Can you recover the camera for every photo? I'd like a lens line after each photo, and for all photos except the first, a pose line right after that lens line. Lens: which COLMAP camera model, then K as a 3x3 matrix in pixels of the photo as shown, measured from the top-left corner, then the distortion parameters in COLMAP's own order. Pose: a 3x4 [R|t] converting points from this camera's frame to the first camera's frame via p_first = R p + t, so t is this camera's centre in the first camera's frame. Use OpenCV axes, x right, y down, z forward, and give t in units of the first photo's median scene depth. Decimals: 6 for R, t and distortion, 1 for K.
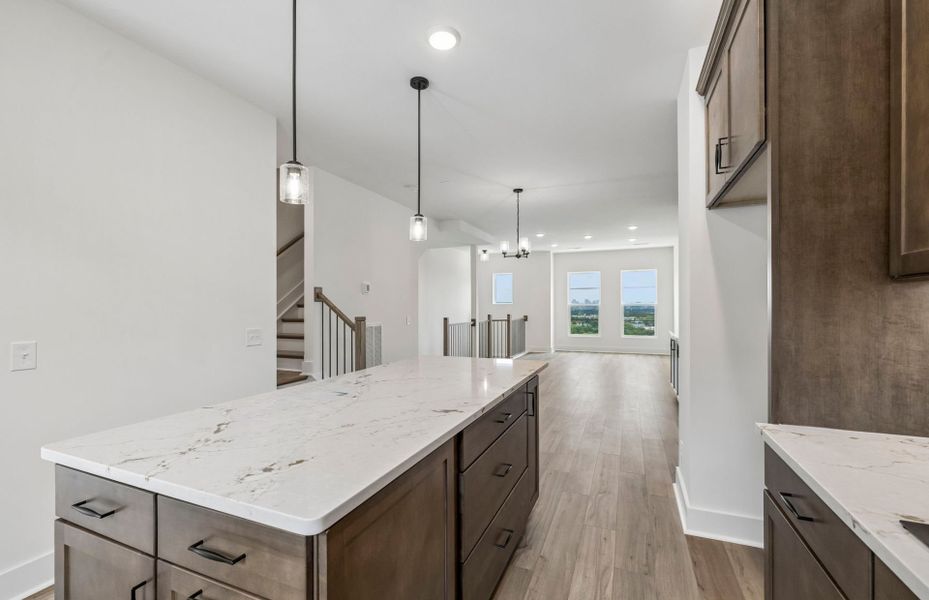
lens RADIAL K [[393.6, 0, 460.4], [0, 393.6, 305.8], [0, 0, 1]] dist [0.003250, -0.000014]
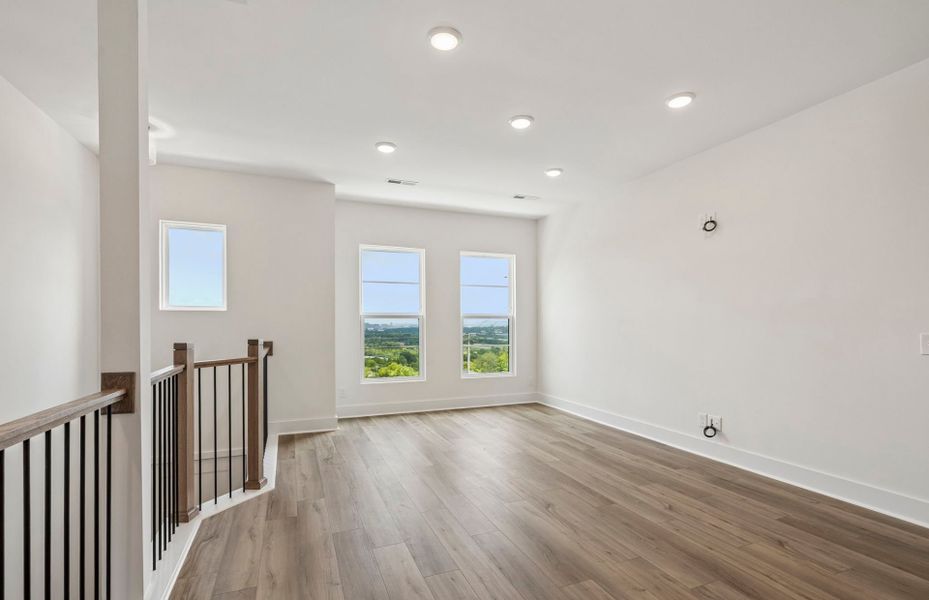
lens RADIAL K [[425.6, 0, 458.8], [0, 425.6, 329.7], [0, 0, 1]] dist [-0.013443, 0.000436]
pose [[0.707644, -0.003915, 0.706558, 0.032686], [-0.001386, 0.999975, 0.006930, 0.050805], [-0.706567, -0.005883, 0.707621, 3.048131]]
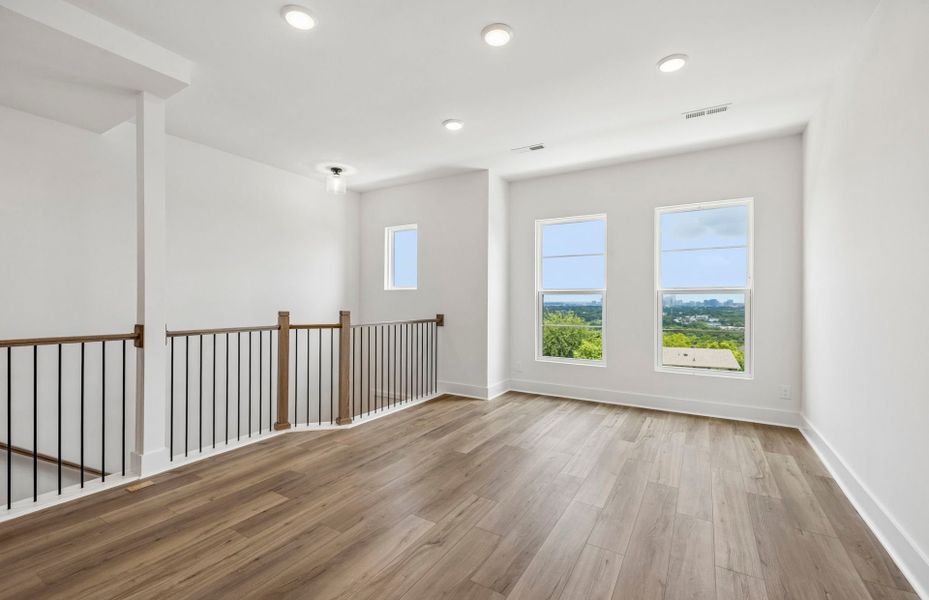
lens RADIAL K [[393.6, 0, 465.7], [0, 393.6, 303.2], [0, 0, 1]] dist [0.003250, -0.000014]
pose [[0.990555, 0.011294, -0.136651, 1.366972], [-0.010535, 0.999925, 0.006275, 0.042589], [0.136711, -0.004776, 0.990599, 2.880309]]
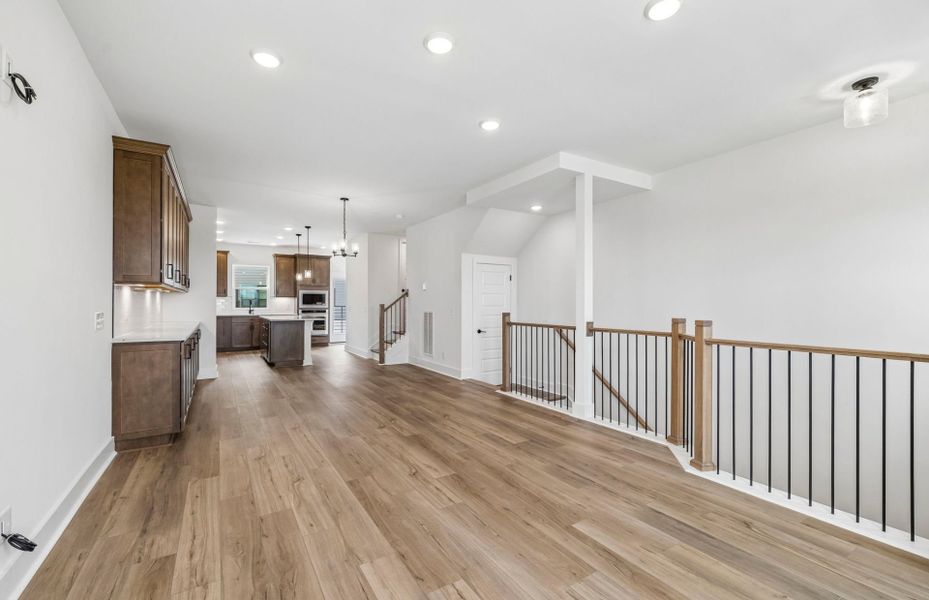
lens RADIAL K [[393.6, 0, 457.9], [0, 393.6, 303.4], [0, 0, 1]] dist [0.003250, -0.000014]
pose [[-0.576835, 0.003131, -0.816854, 2.180448], [0.000528, 0.999994, 0.003460, 0.031812], [0.816860, 0.001565, -0.576833, 4.683051]]
